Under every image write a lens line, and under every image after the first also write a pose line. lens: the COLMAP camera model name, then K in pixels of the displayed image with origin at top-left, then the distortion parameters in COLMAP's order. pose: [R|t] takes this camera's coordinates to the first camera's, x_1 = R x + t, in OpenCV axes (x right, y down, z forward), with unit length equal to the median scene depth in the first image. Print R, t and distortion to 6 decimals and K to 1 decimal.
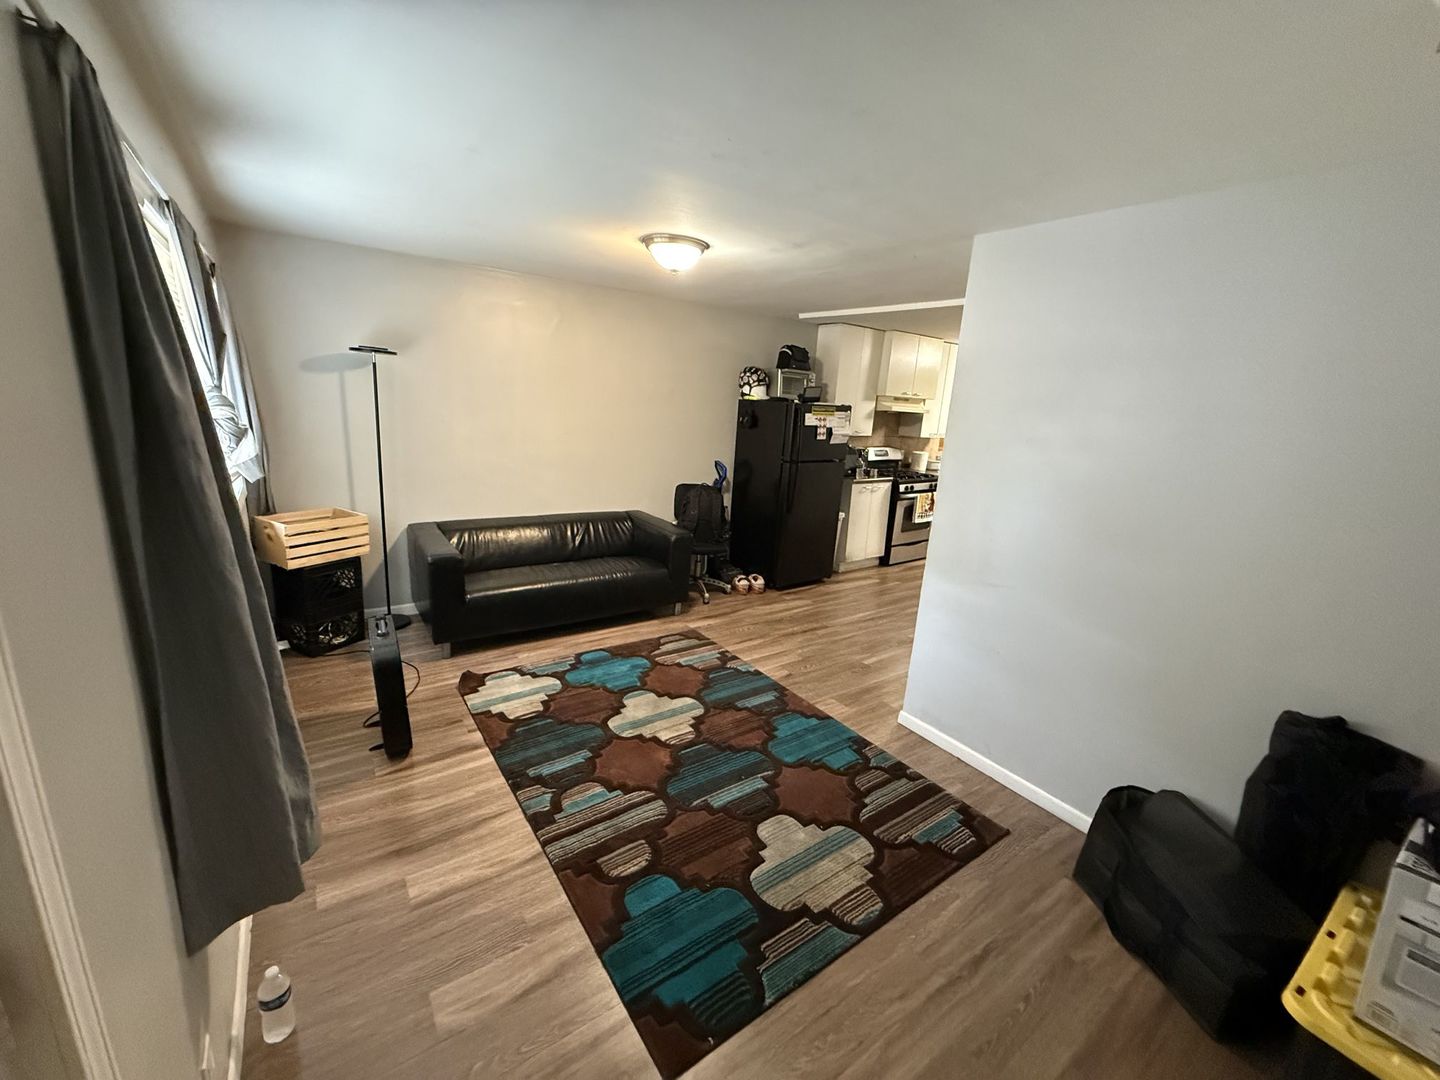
lens RADIAL K [[573.5, 0, 717.7], [0, 573.5, 544.1], [0, 0, 1]] dist [-0.000031, -0.000381]
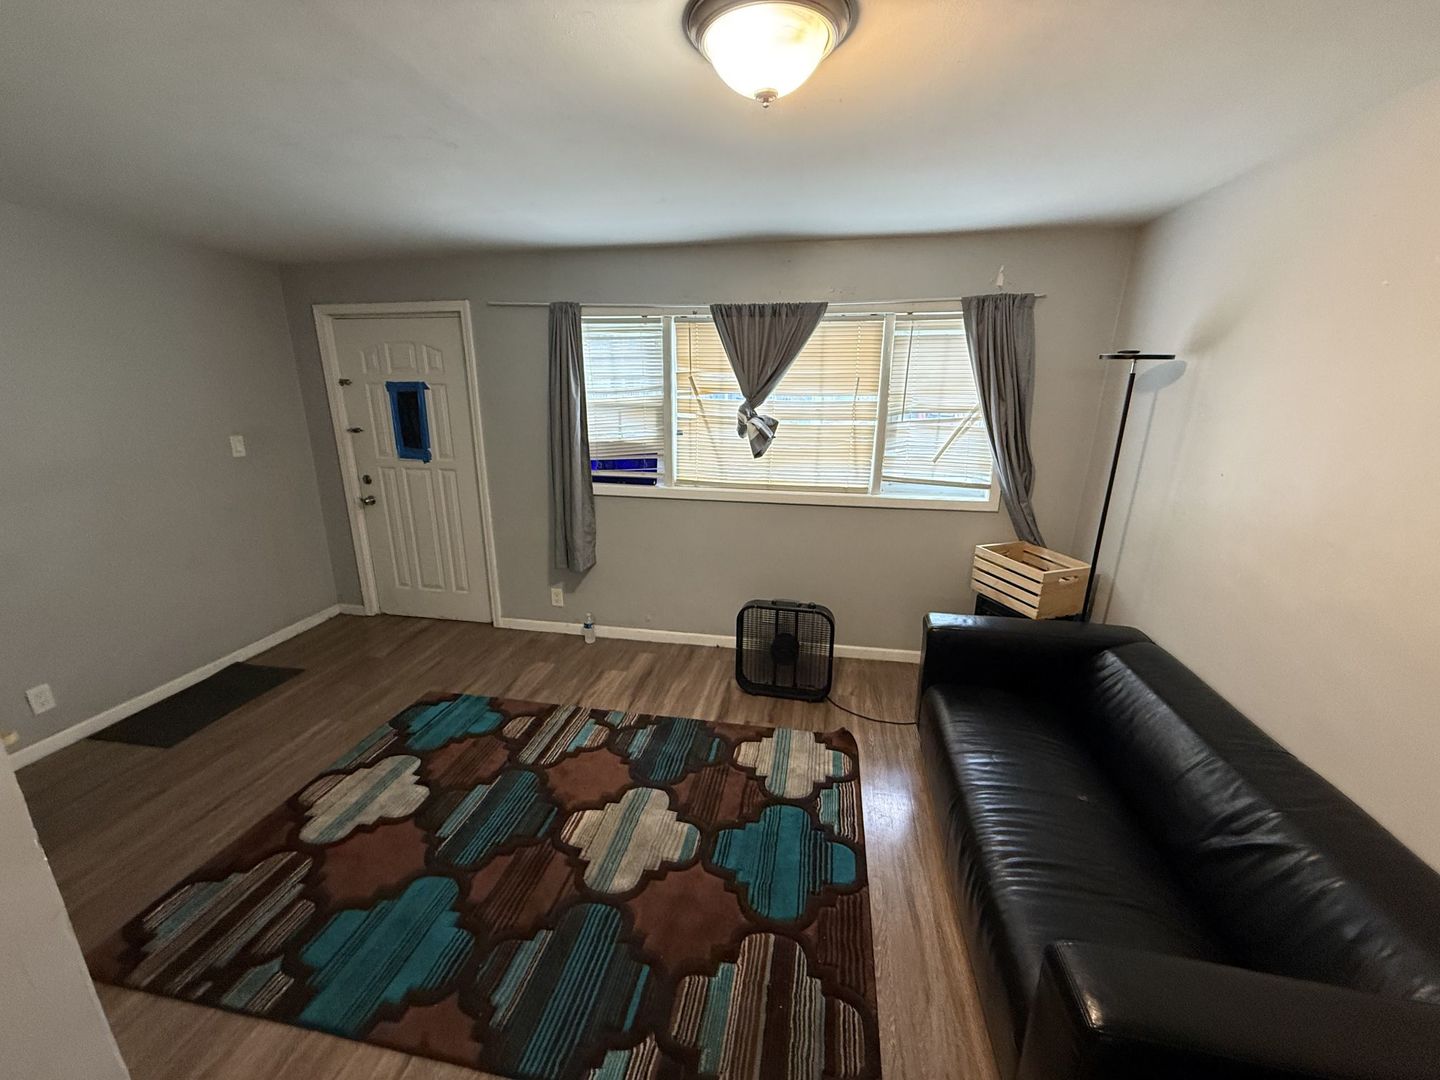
lens RADIAL K [[573.5, 0, 717.7], [0, 573.5, 544.1], [0, 0, 1]] dist [-0.000031, -0.000381]
pose [[-0.717612, 0.126224, -0.684909, 0.170424], [-0.223163, 0.889907, 0.397823, -0.218816], [0.659720, 0.438329, -0.610440, 0.863146]]
